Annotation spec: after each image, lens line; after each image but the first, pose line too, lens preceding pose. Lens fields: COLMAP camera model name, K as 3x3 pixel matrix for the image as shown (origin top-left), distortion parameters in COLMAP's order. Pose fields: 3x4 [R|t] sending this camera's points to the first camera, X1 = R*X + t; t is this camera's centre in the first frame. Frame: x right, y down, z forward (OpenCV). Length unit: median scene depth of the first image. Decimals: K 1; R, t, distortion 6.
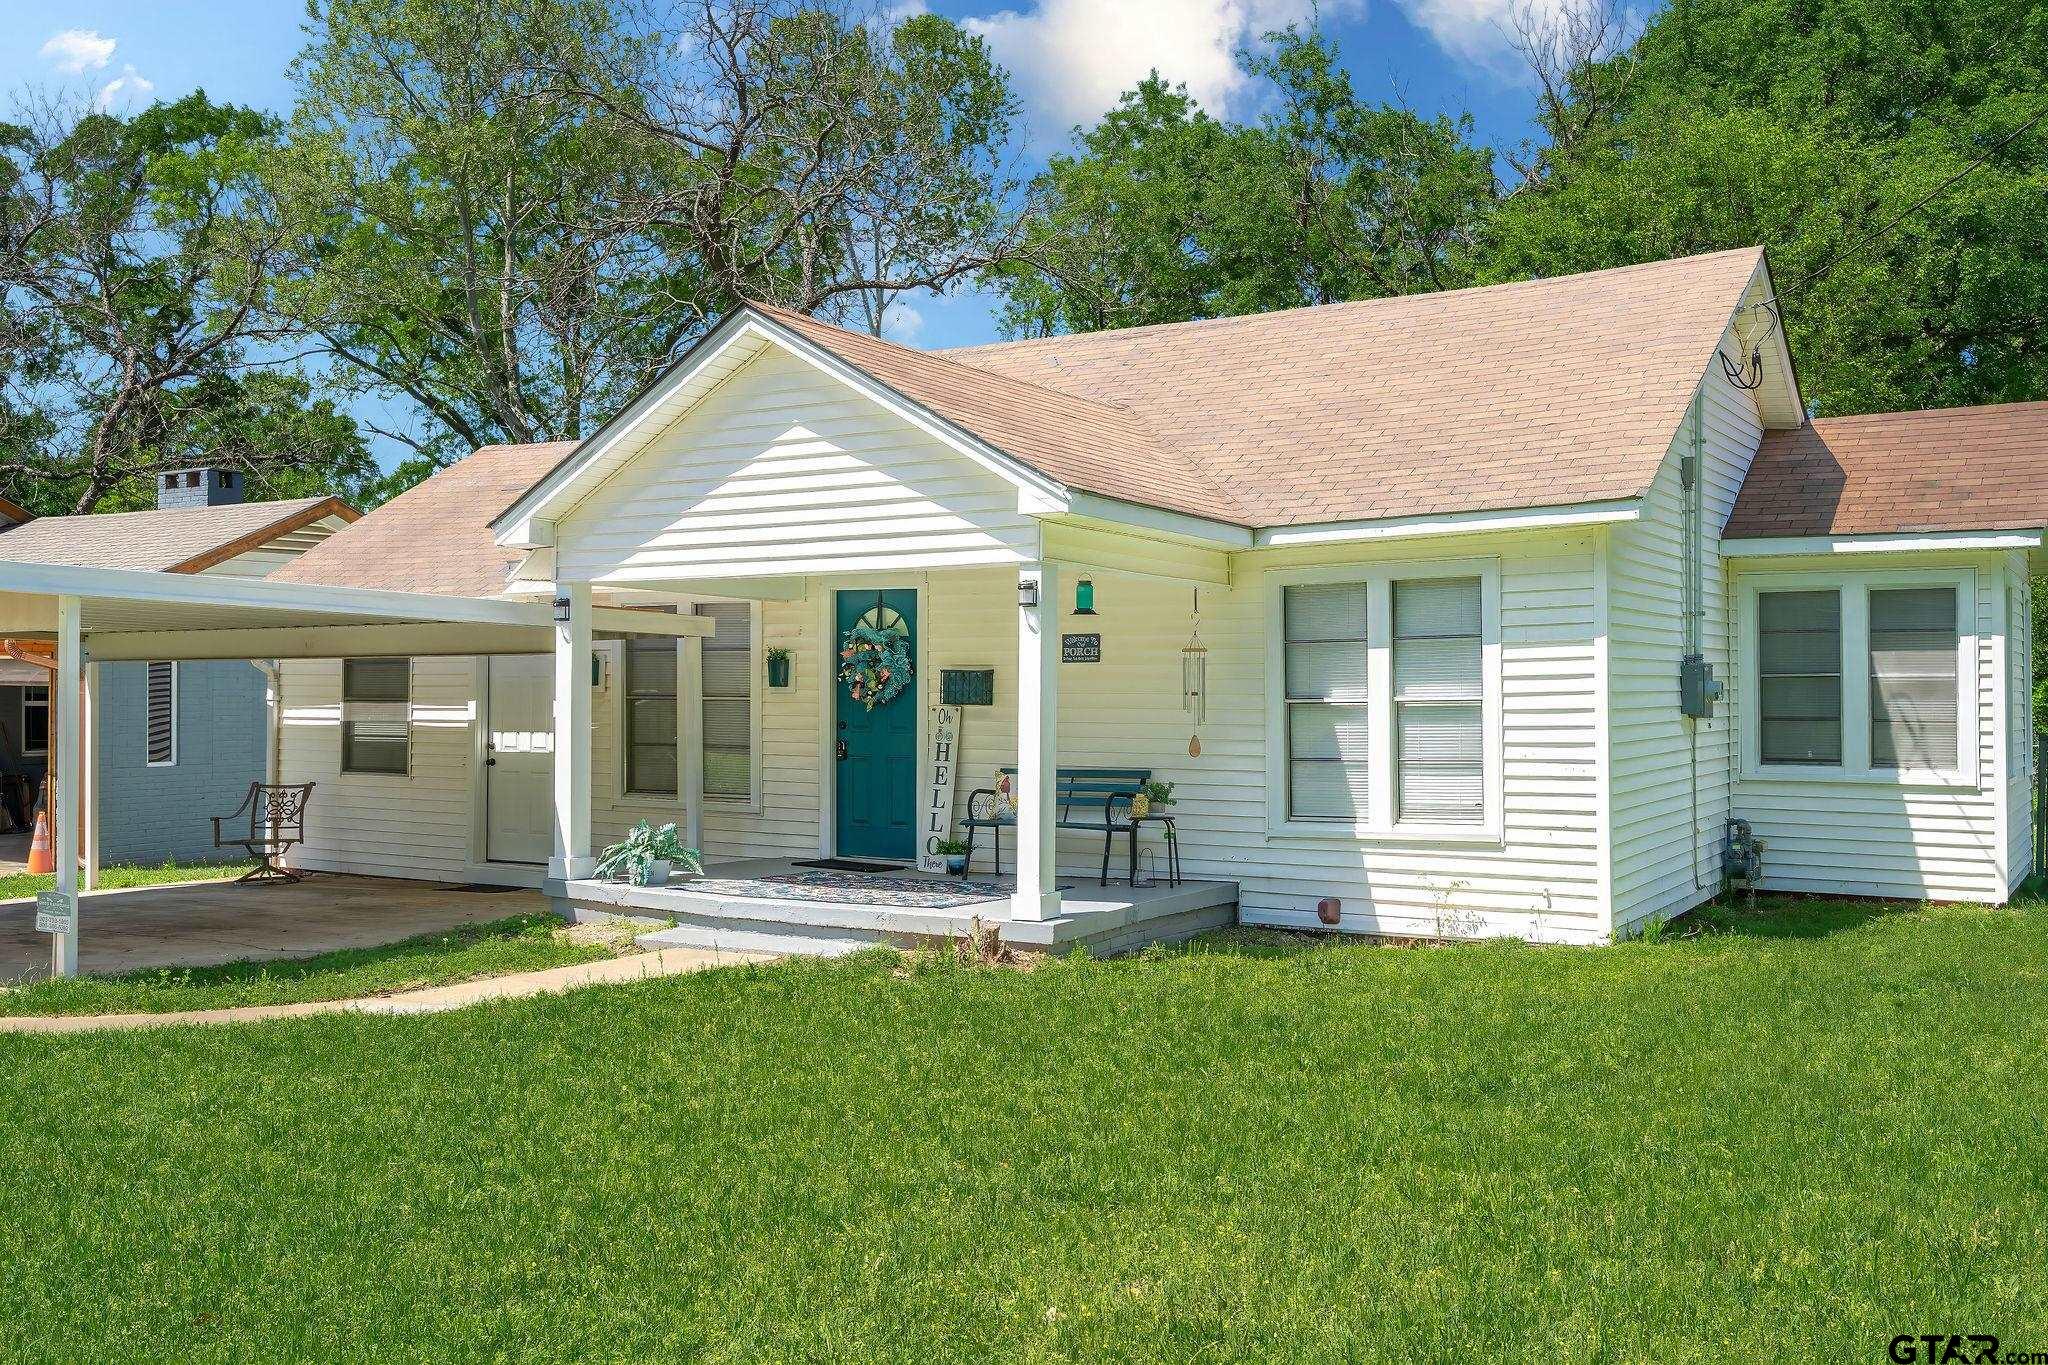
lens RADIAL K [[1855.9, 0, 1021.3], [0, 1855.9, 682.8], [0, 0, 1]] dist [-0.004642, 0.000000]
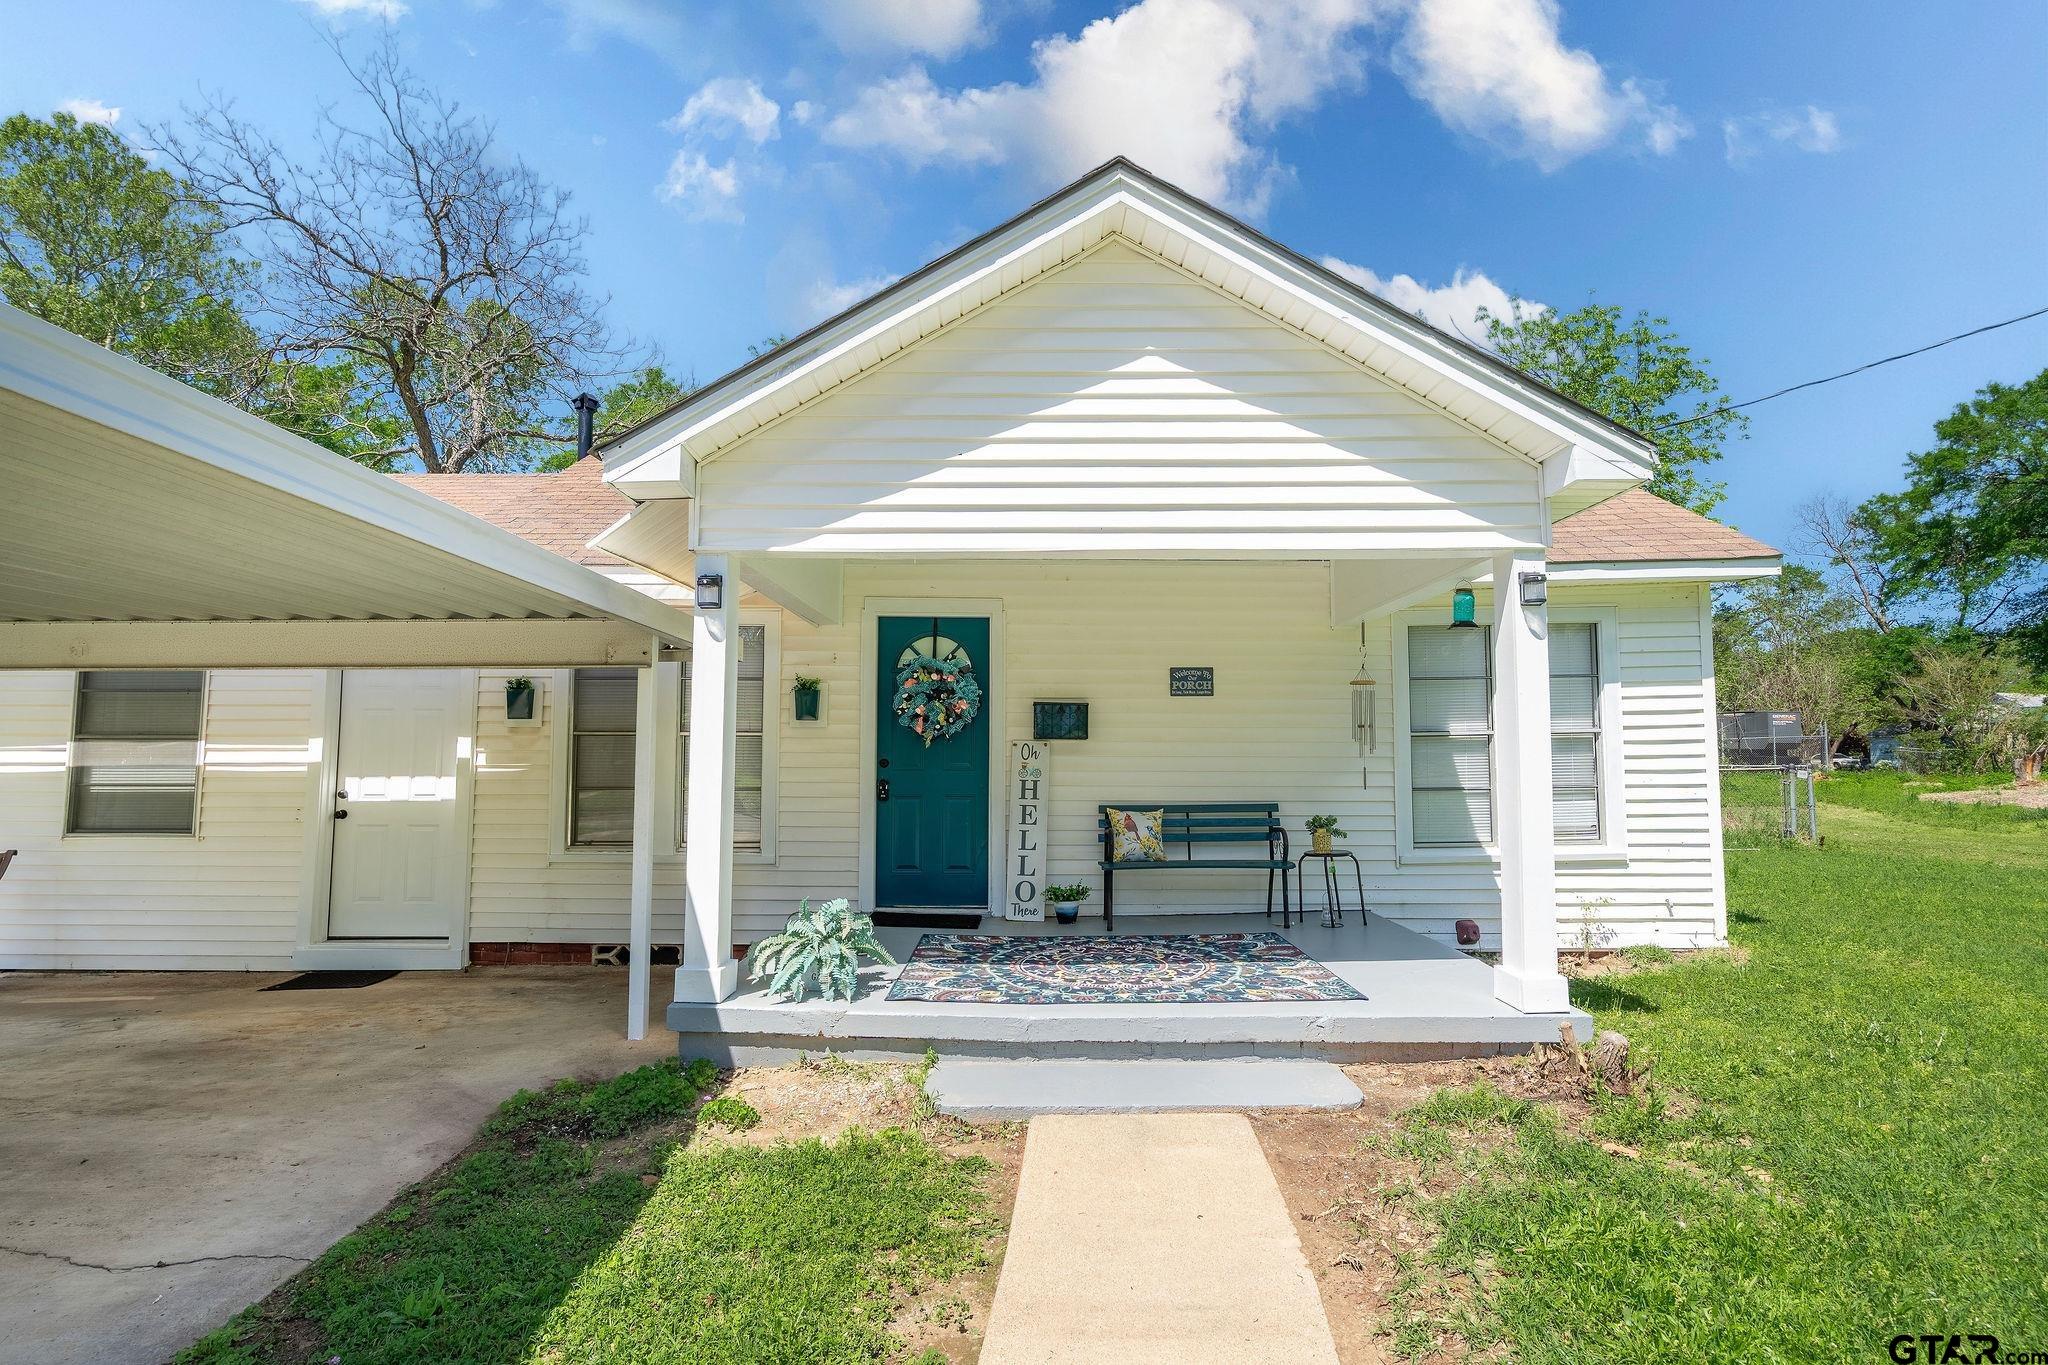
lens RADIAL K [[943.7, 0, 1026.3], [0, 943.7, 683.7], [0, 0, 1]] dist [-0.007496, 0.000878]
pose [[0.852553, 0.033188, 0.521585, -0.300717], [-0.000961, 0.998080, -0.061937, 0.013586], [-0.522639, 0.052304, 0.850948, 0.602777]]
